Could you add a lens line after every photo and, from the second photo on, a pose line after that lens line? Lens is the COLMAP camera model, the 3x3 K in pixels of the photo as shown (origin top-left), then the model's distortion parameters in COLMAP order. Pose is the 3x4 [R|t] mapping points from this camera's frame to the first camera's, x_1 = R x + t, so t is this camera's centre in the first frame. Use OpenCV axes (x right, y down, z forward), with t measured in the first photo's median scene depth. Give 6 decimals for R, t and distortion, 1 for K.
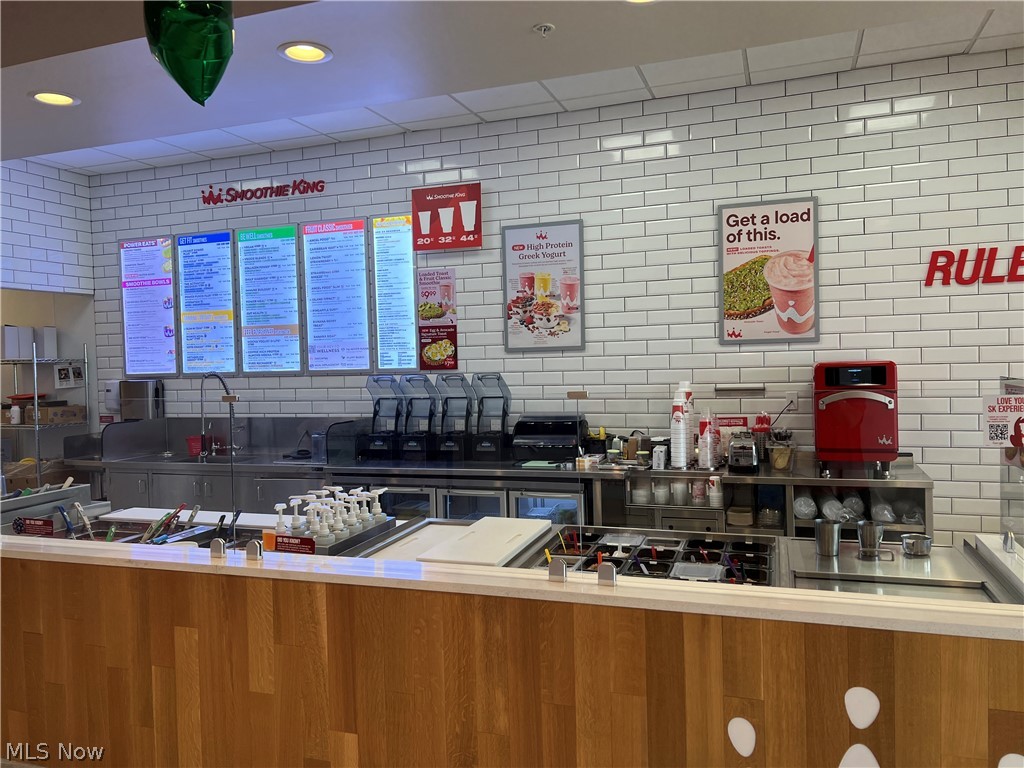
lens RADIAL K [[758.9, 0, 513.3], [0, 758.9, 387.9], [0, 0, 1]] dist [0.041327, -0.034215]
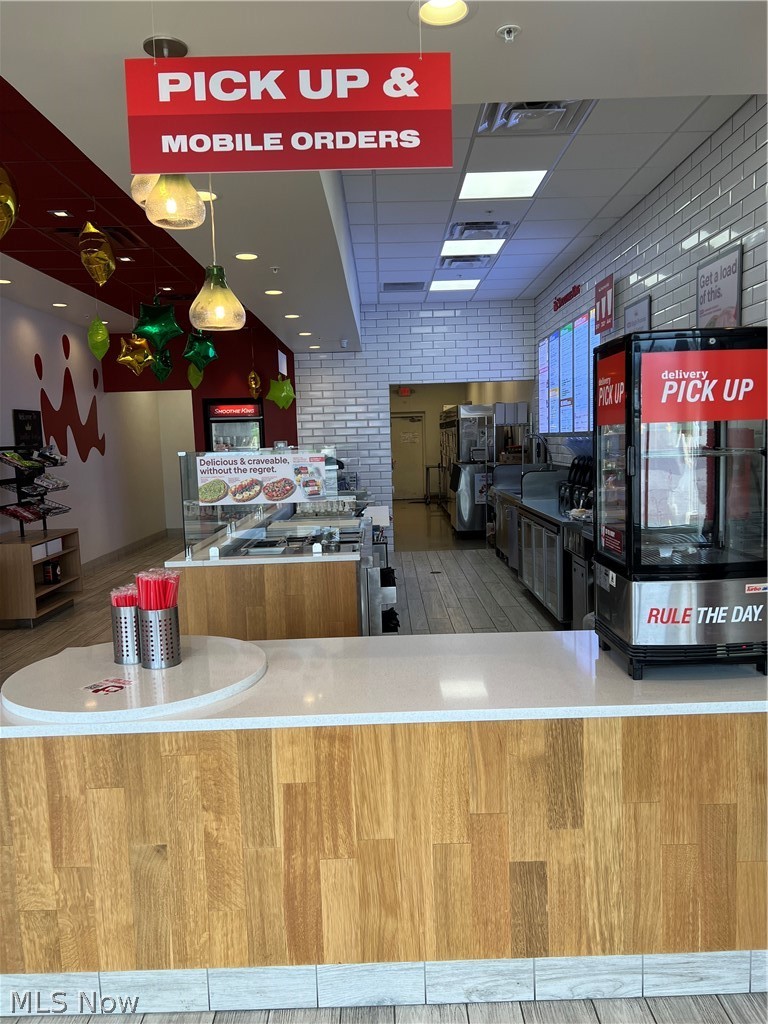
lens RADIAL K [[758.9, 0, 378.8], [0, 758.9, 518.7], [0, 0, 1]] dist [0.041327, -0.034215]
pose [[0.338147, 0.111489, -0.934466, 0.984739], [-0.008196, 0.993269, 0.115538, -0.027277], [0.941058, -0.031410, 0.336785, 0.255772]]
